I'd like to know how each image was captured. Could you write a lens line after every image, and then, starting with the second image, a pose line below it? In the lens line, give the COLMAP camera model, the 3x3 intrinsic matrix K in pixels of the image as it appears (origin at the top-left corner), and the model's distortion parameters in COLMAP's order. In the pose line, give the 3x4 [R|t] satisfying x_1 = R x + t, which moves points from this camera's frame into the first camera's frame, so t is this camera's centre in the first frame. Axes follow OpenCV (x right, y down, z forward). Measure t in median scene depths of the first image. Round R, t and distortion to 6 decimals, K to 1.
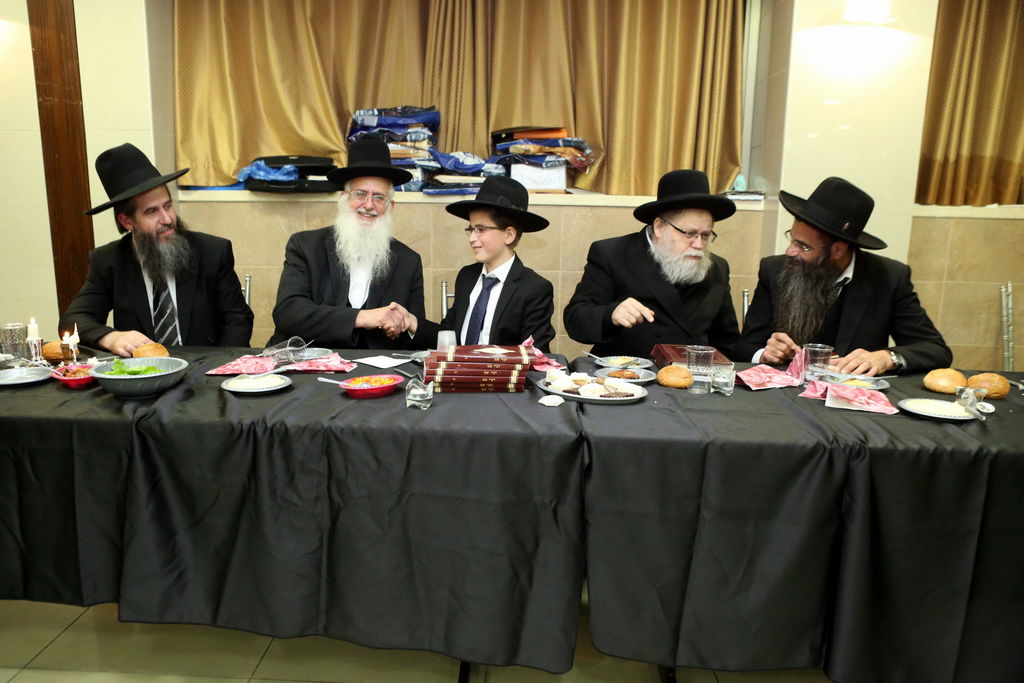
lens RADIAL K [[709.6, 0, 512.0], [0, 709.6, 341.5], [0, 0, 1]] dist [-0.122442, 0.092975]
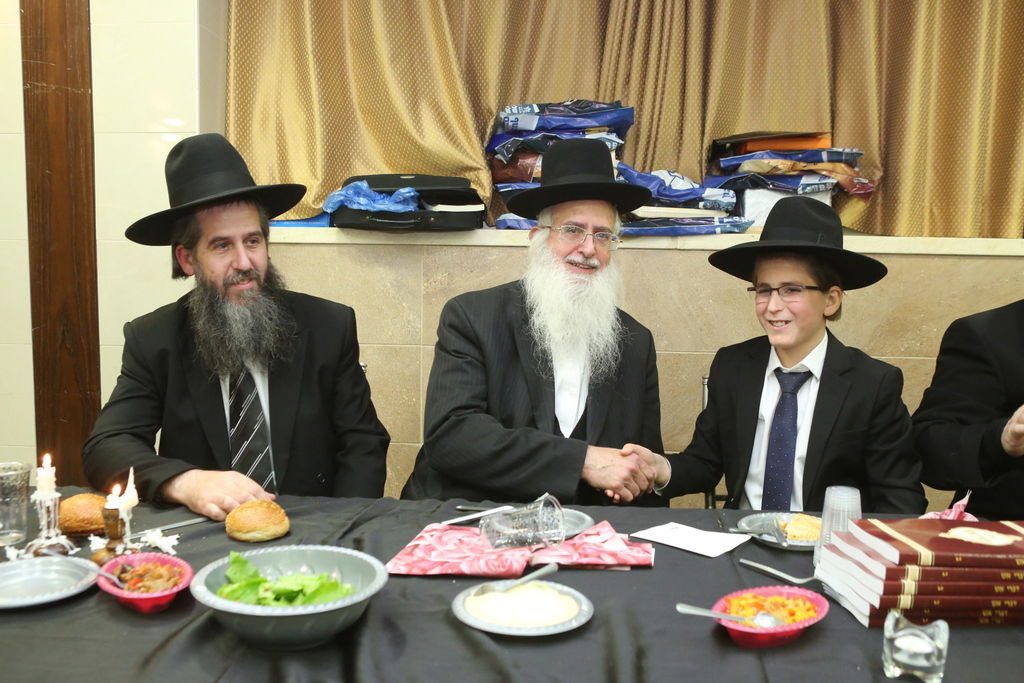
lens RADIAL K [[912.9, 0, 512.0], [0, 912.9, 341.5], [0, 0, 1]] dist [-0.102936, 0.160020]
pose [[0.998784, 0.003438, -0.049184, -0.181619], [-0.008093, 0.995468, -0.094755, -0.034208], [0.048635, 0.095037, 0.994285, 0.187422]]
